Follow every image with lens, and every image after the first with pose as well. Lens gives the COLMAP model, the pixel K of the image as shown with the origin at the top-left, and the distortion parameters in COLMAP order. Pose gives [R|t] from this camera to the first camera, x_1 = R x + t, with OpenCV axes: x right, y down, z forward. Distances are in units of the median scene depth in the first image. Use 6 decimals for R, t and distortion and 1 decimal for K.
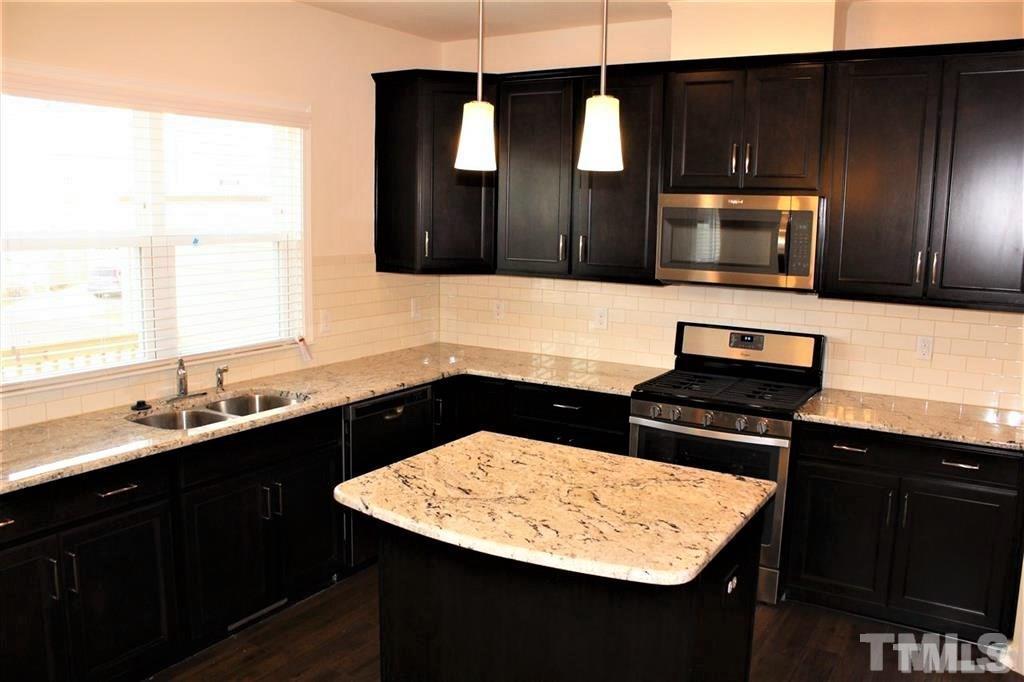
lens RADIAL K [[849.0, 0, 512.0], [0, 849.0, 341.0], [0, 0, 1]] dist [-0.193507, 0.177449]
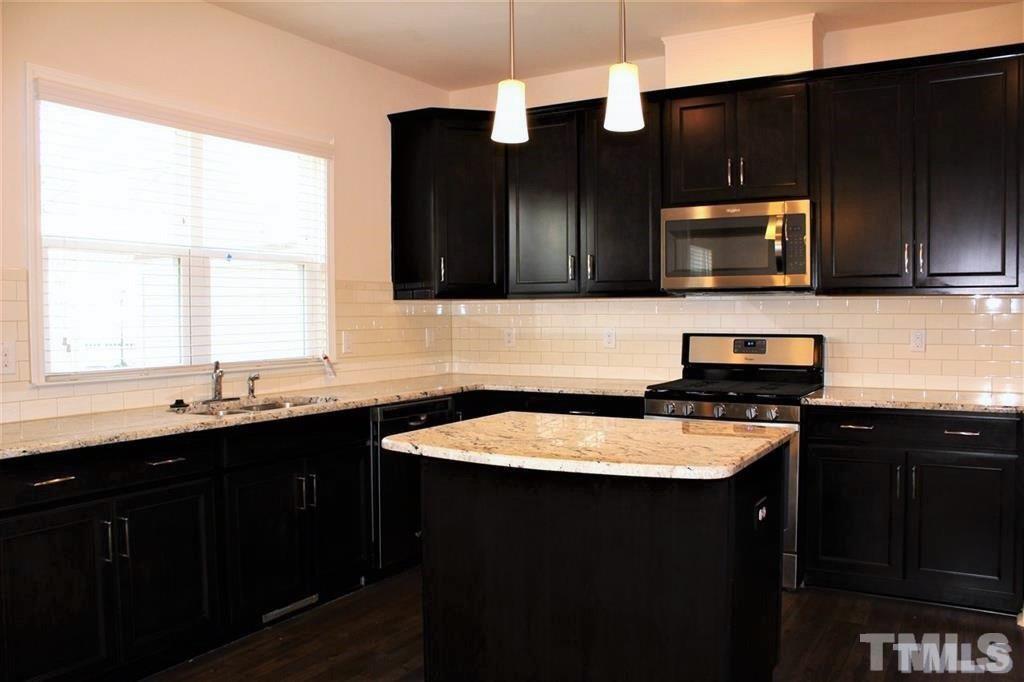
lens RADIAL K [[849.0, 0, 512.0], [0, 849.0, 341.0], [0, 0, 1]] dist [-0.193507, 0.177449]
pose [[0.999451, -0.027261, 0.018836, -0.043845], [0.029329, 0.992333, -0.120062, 0.125040], [-0.015419, 0.120549, 0.992588, -0.048819]]
